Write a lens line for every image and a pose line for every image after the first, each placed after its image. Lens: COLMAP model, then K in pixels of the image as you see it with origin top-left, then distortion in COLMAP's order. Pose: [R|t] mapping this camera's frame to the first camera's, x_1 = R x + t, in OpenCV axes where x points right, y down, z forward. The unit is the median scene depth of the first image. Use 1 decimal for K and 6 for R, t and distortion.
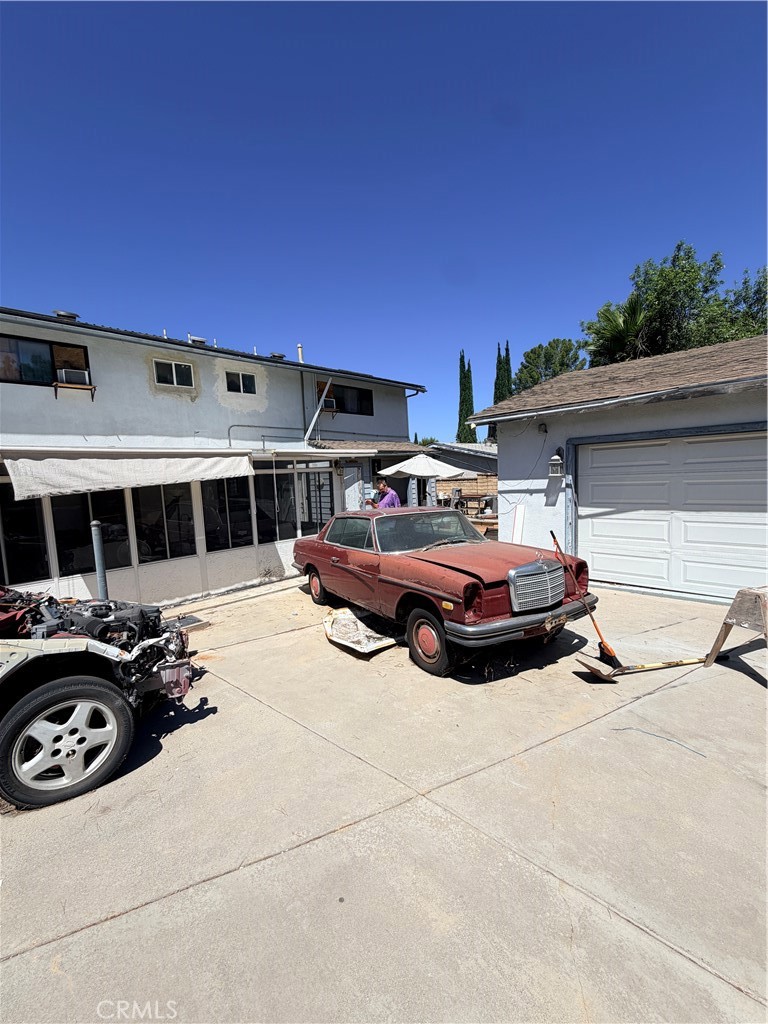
lens RADIAL K [[408.7, 0, 384.0], [0, 408.7, 512.0], [0, 0, 1]] dist [-0.000306, 0.000271]
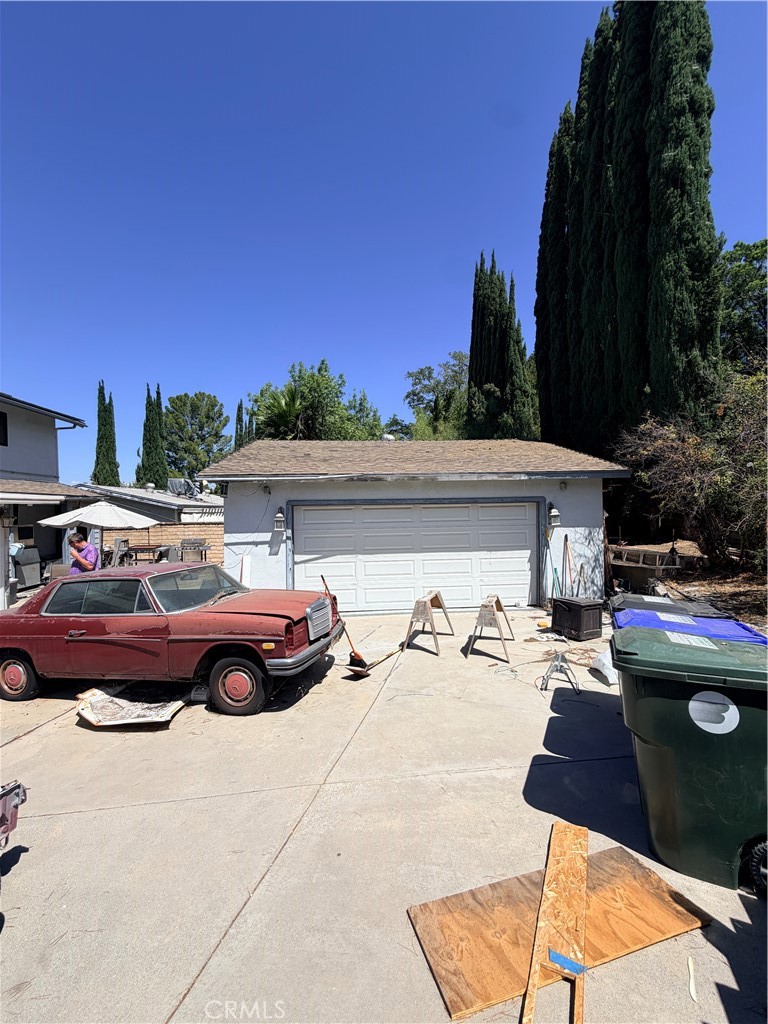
lens RADIAL K [[408.7, 0, 384.0], [0, 408.7, 512.0], [0, 0, 1]] dist [-0.000306, 0.000271]
pose [[0.665411, 0.029854, 0.745880, -0.307086], [0.053673, 0.994700, -0.087695, -0.020962], [-0.744545, 0.098386, 0.660282, -0.040041]]
